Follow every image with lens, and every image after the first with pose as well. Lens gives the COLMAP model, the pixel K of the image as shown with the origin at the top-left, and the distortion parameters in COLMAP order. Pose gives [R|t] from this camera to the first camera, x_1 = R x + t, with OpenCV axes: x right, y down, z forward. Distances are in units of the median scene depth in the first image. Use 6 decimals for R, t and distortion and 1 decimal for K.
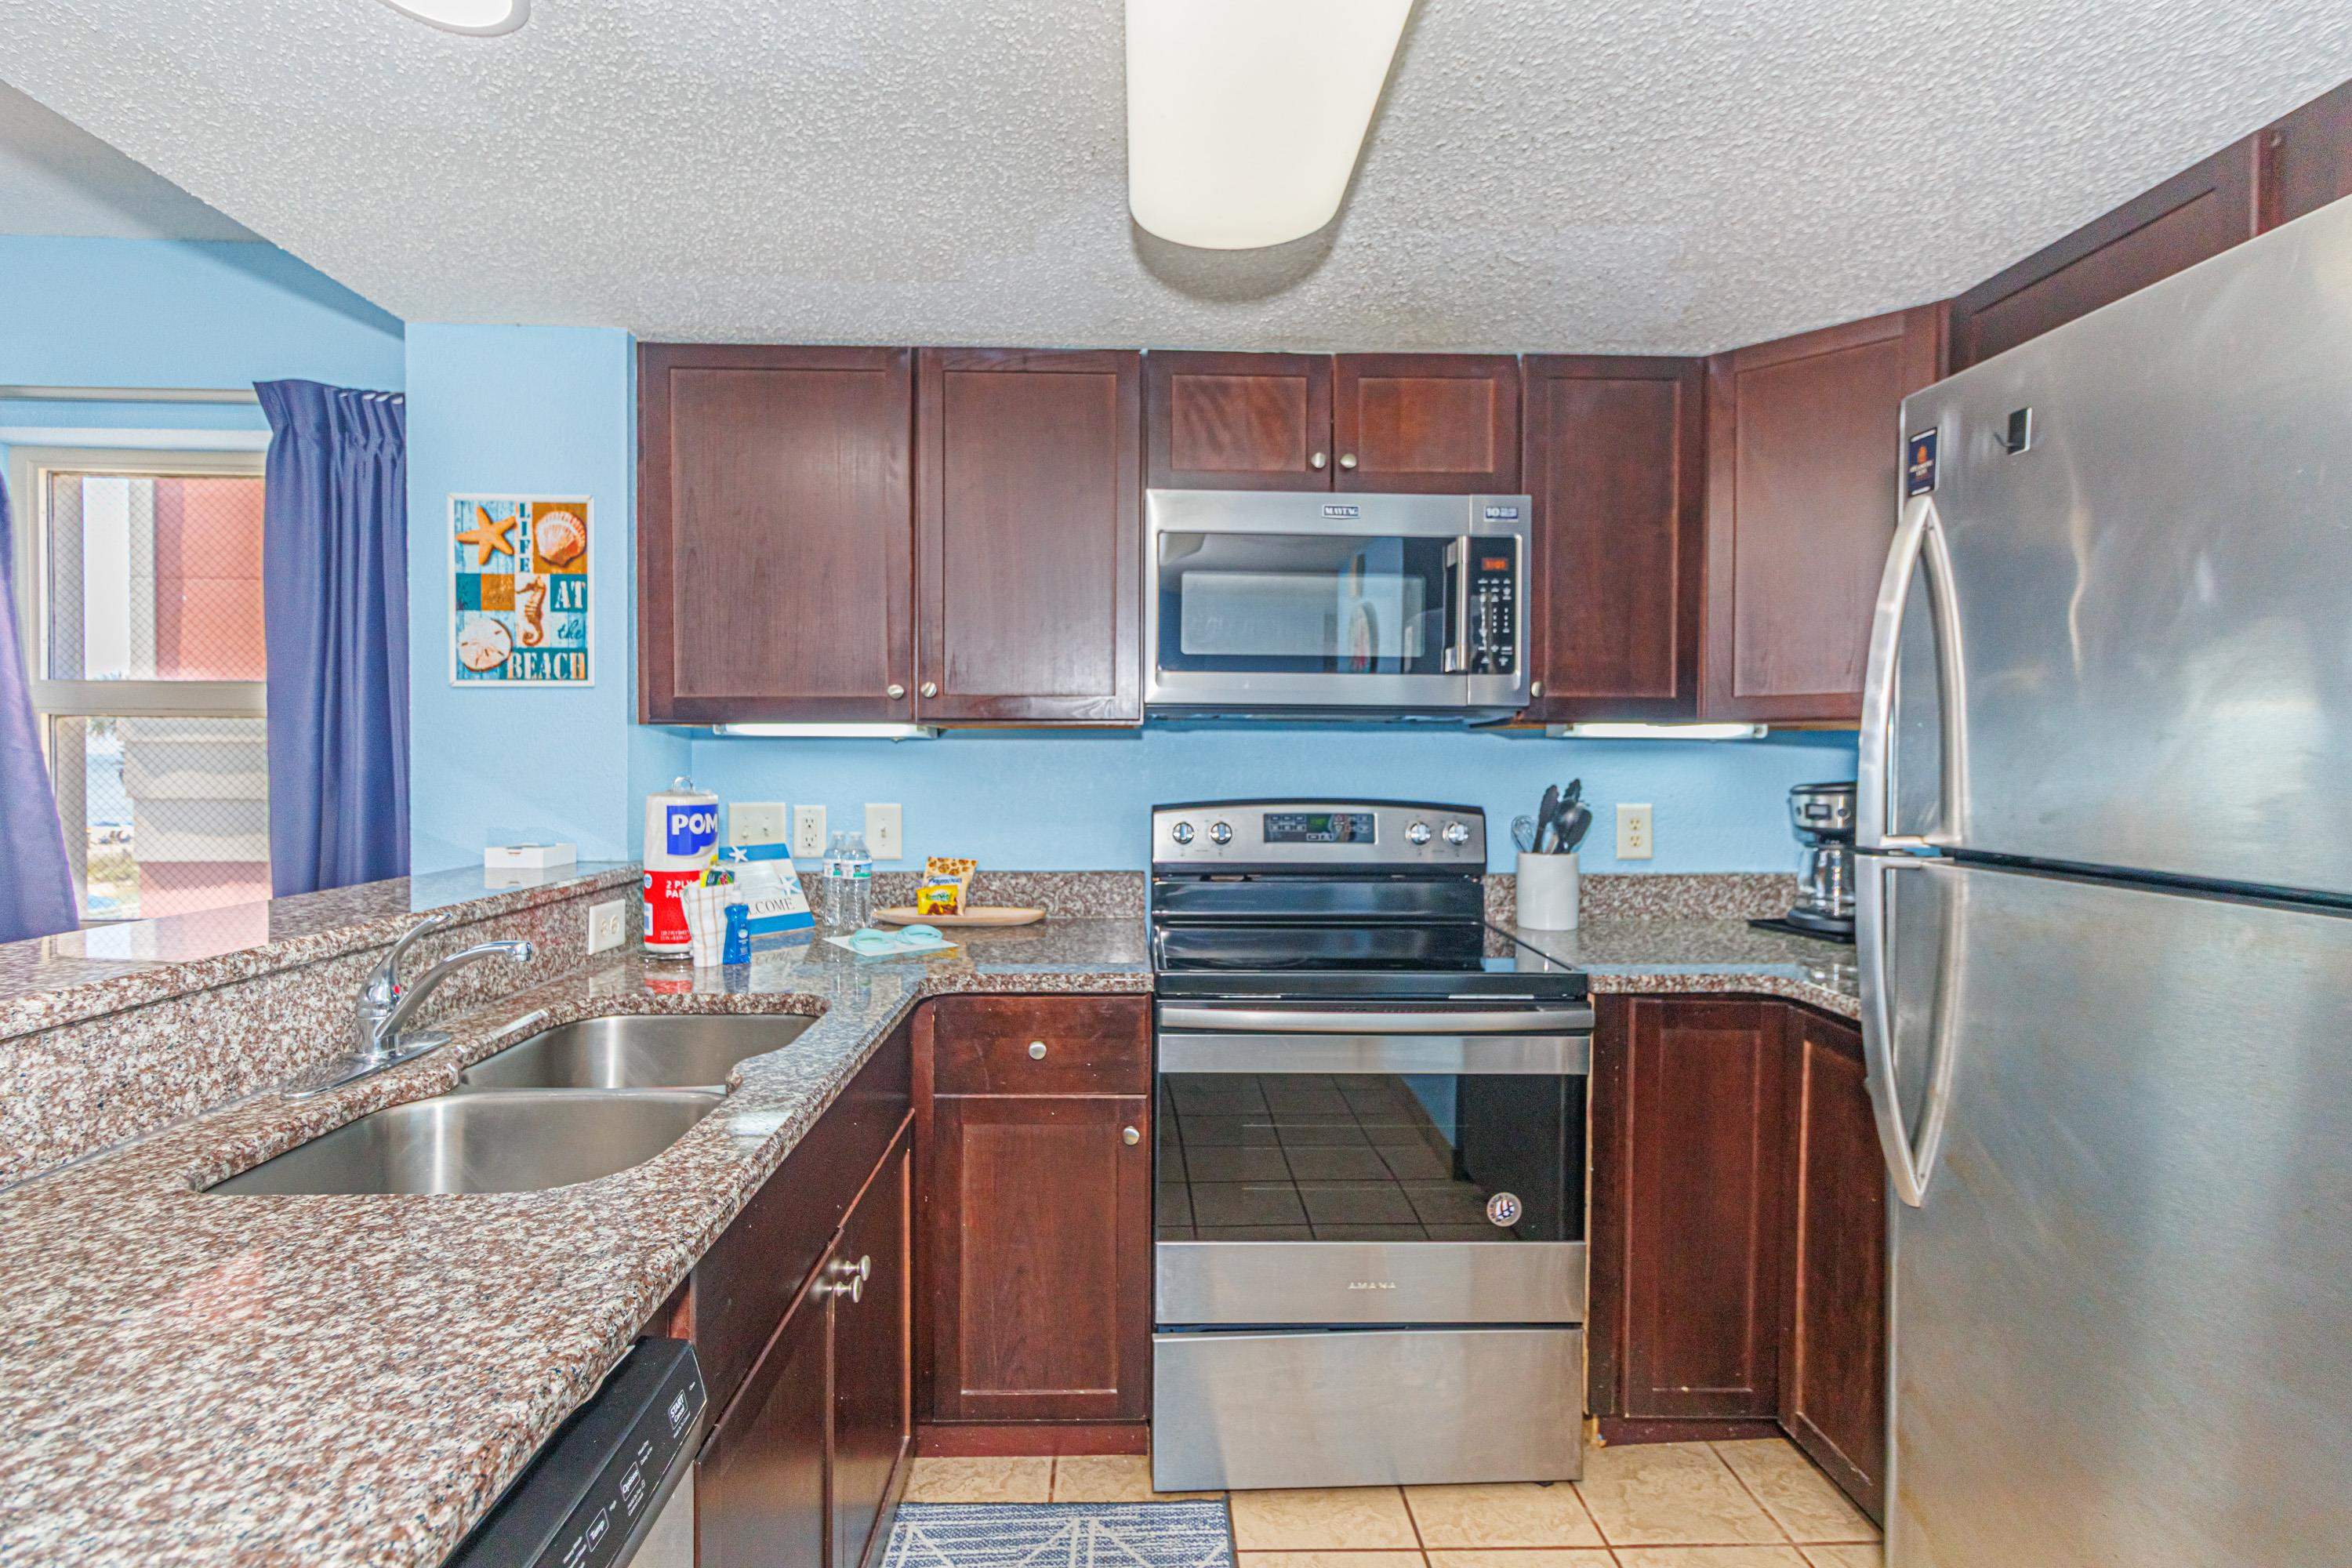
lens RADIAL K [[1085.7, 0, 1167.5], [0, 1085.7, 768.9], [0, 0, 1]] dist [0.001971, 0.000010]
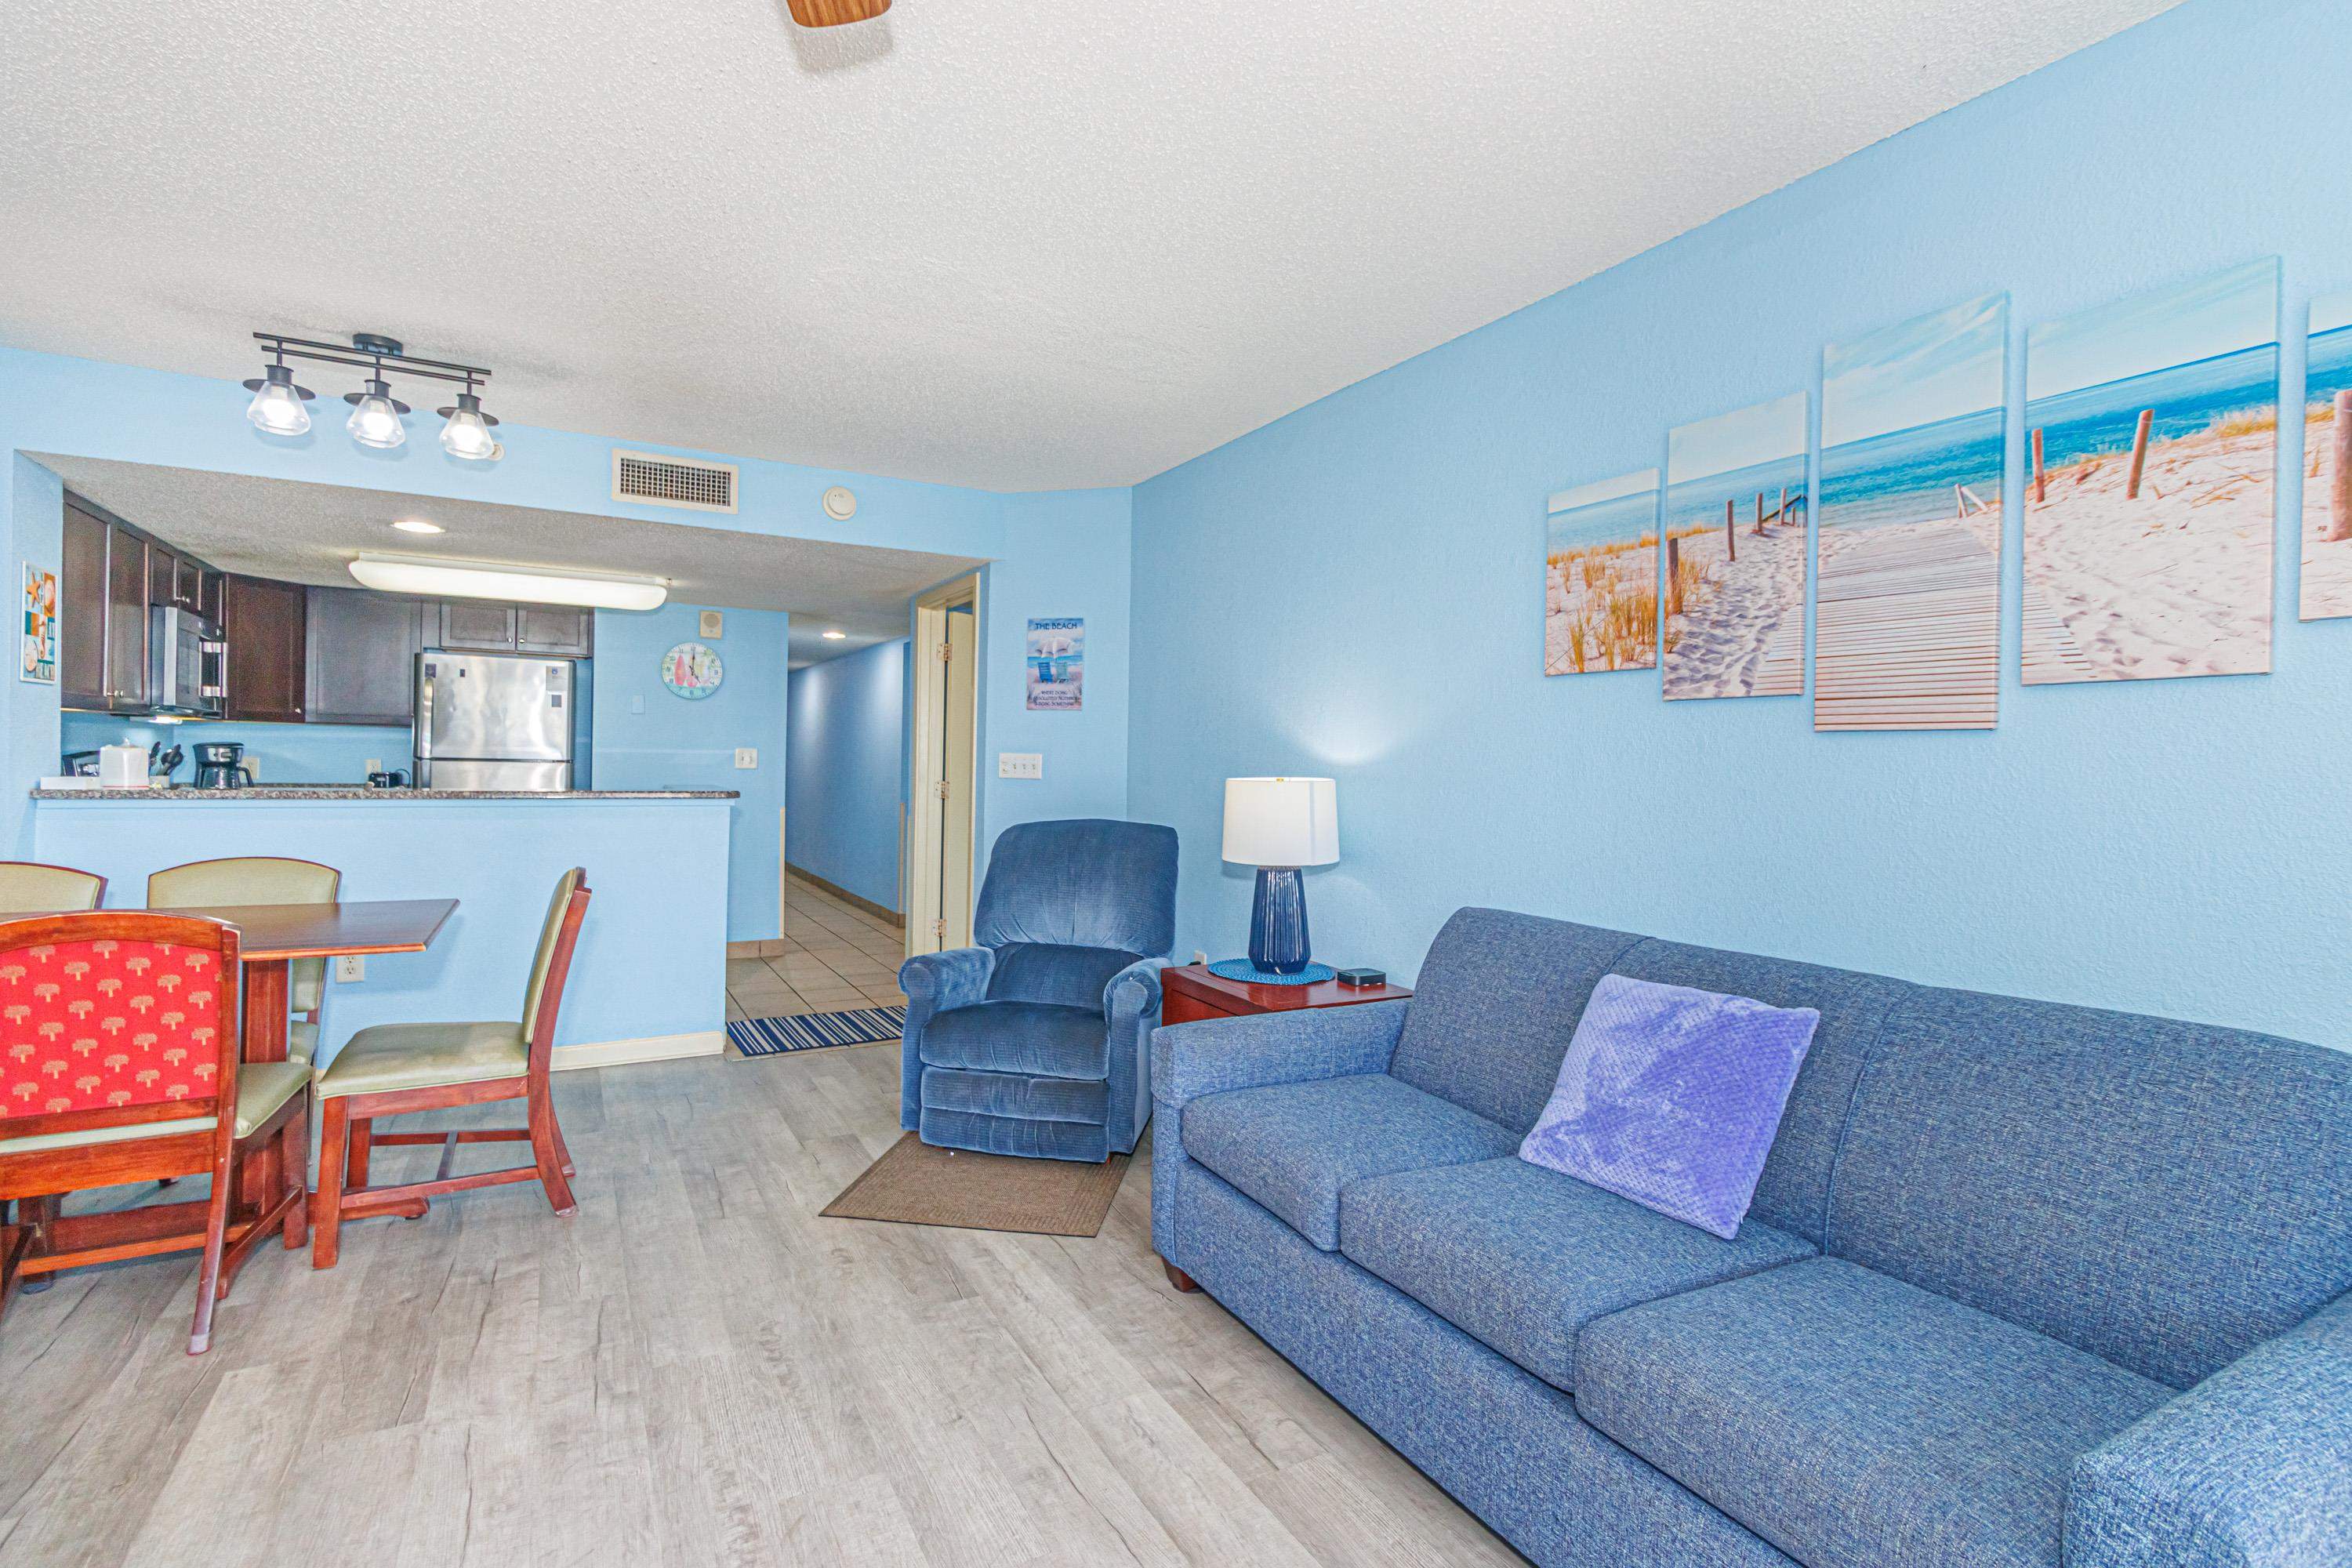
lens RADIAL K [[1082.8, 0, 1161.5], [0, 1082.8, 769.7], [0, 0, 1]] dist [0.001464, 0.000216]
pose [[-0.463702, -0.019372, 0.885779, -2.849496], [-0.010602, 0.999811, 0.016315, 0.010621], [-0.885928, -0.001826, -0.463820, 0.258814]]
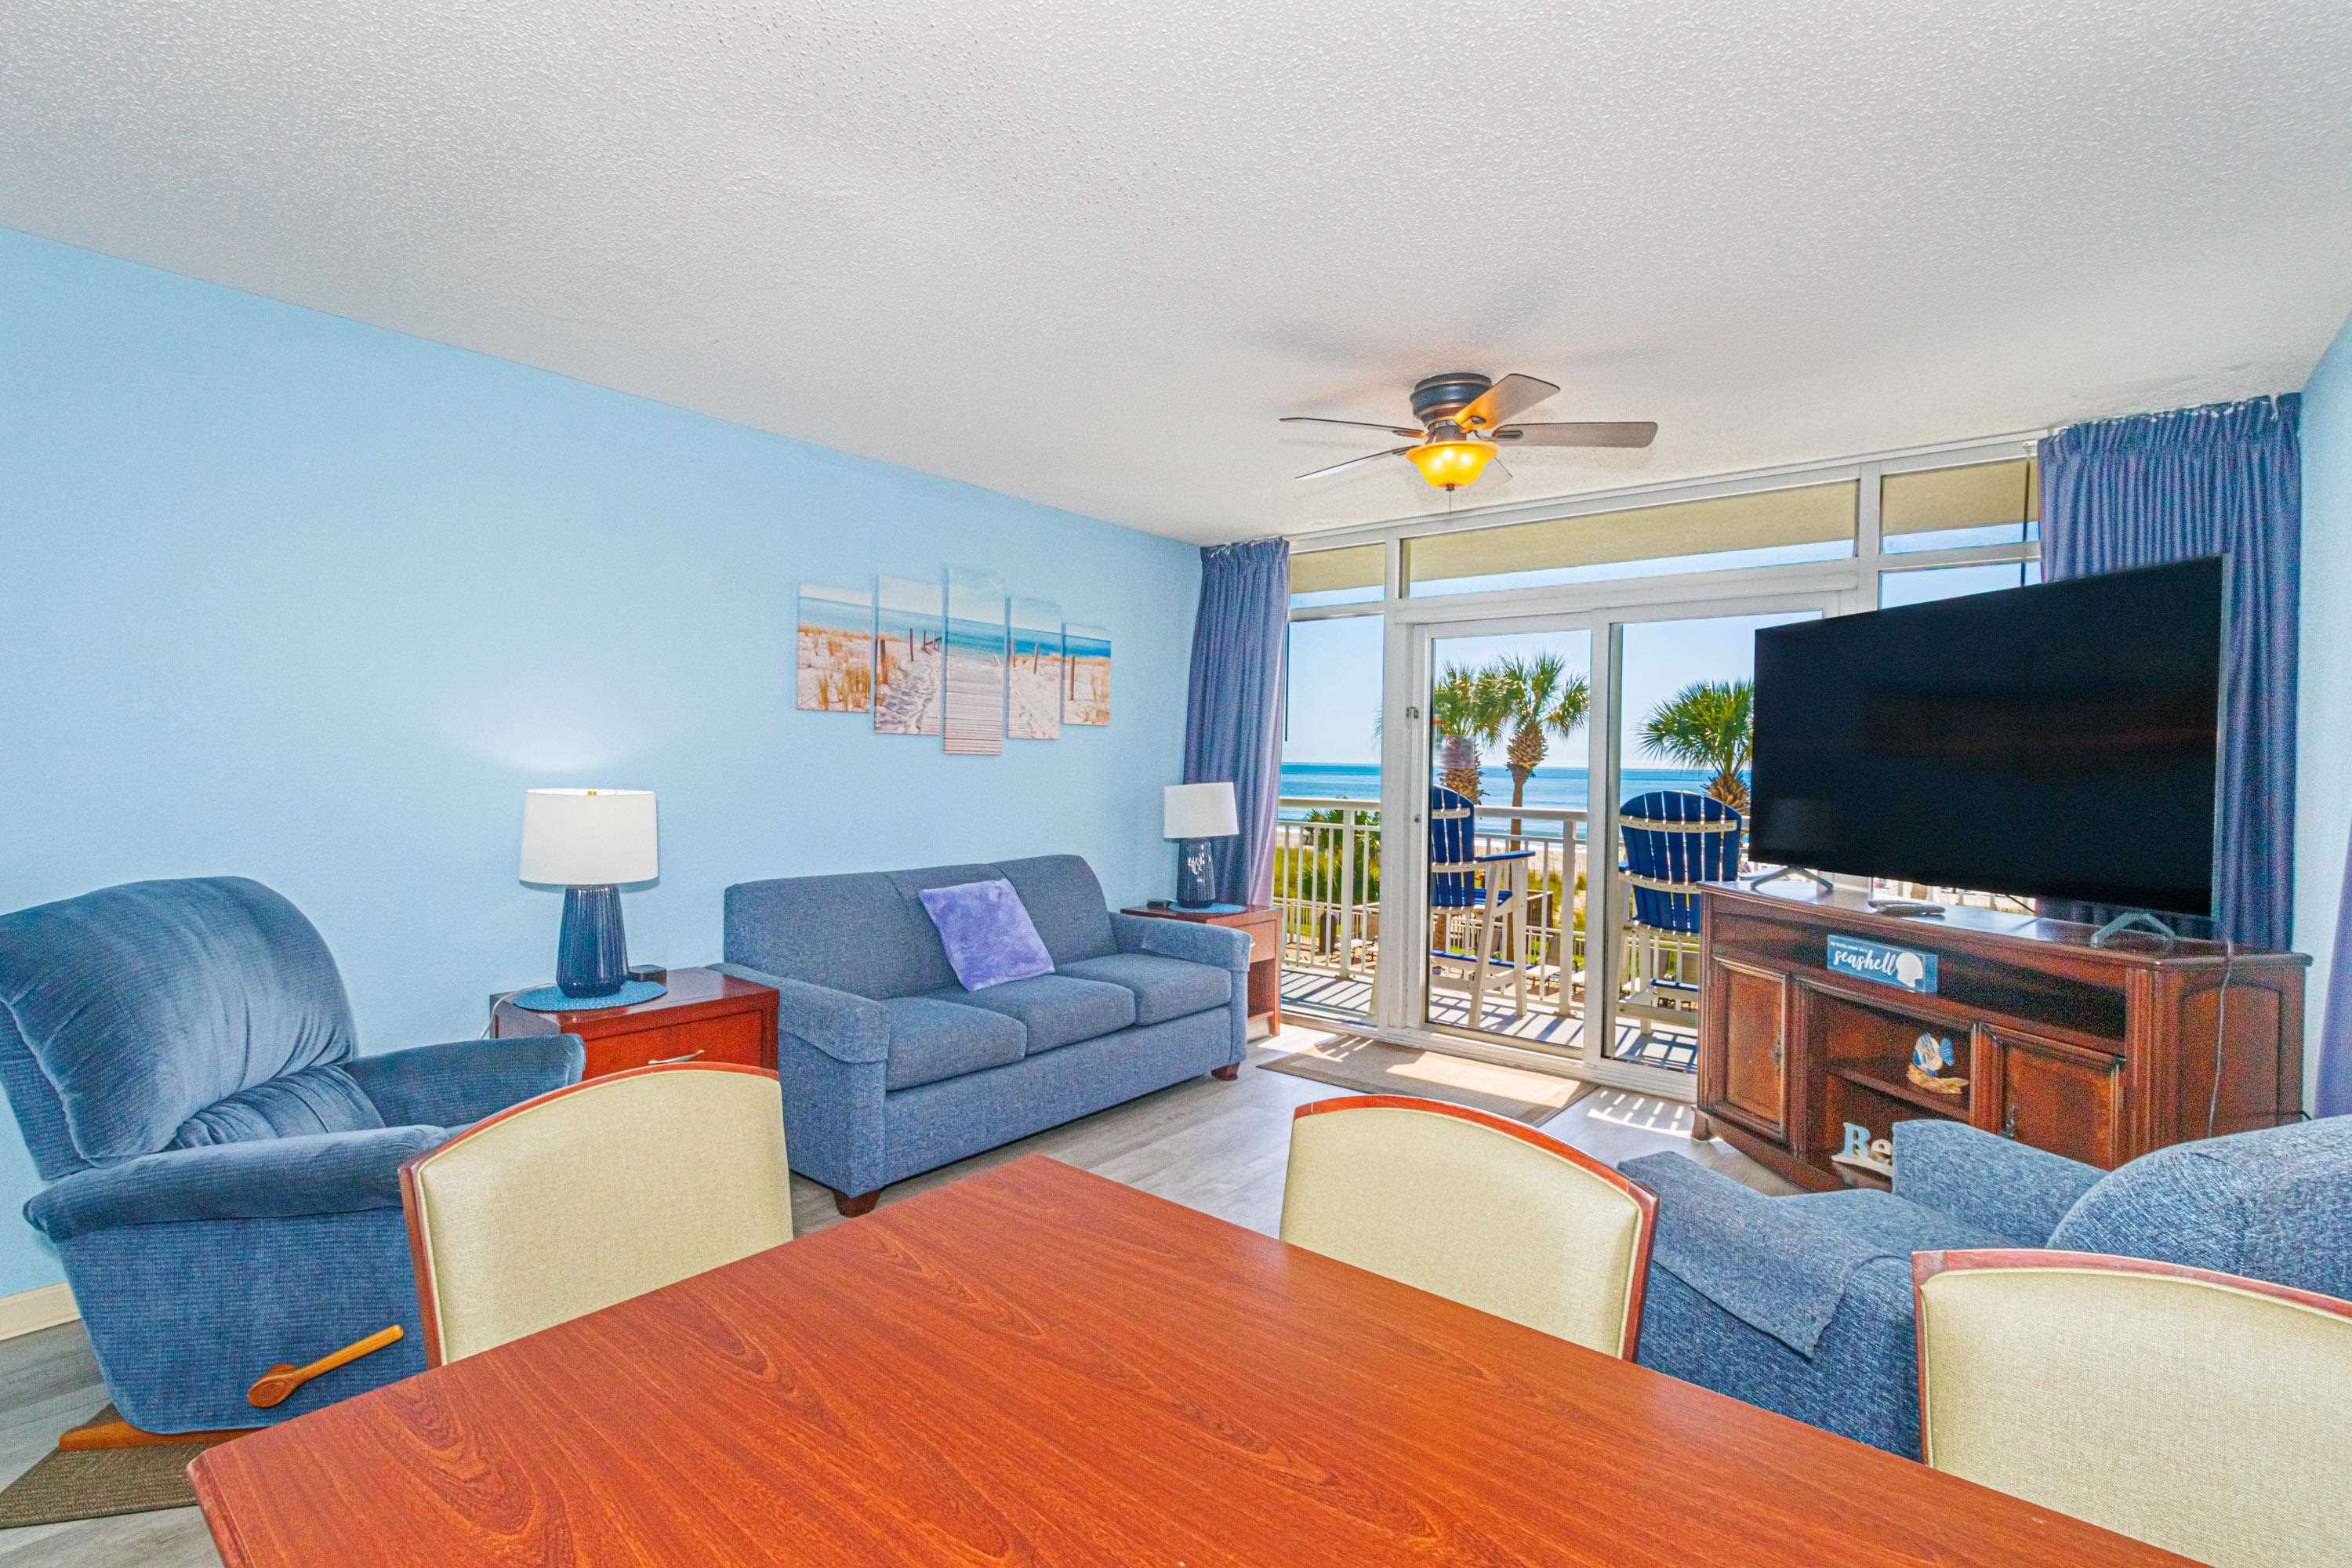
lens RADIAL K [[1074.0, 0, 1171.0], [0, 1074.0, 768.7], [0, 0, 1]] dist [0.000150, 0.000053]
pose [[-0.654954, -0.010294, -0.755598, -0.955911], [-0.028986, 0.999514, 0.011508, -0.022932], [0.755112, 0.029438, -0.654934, 0.932973]]
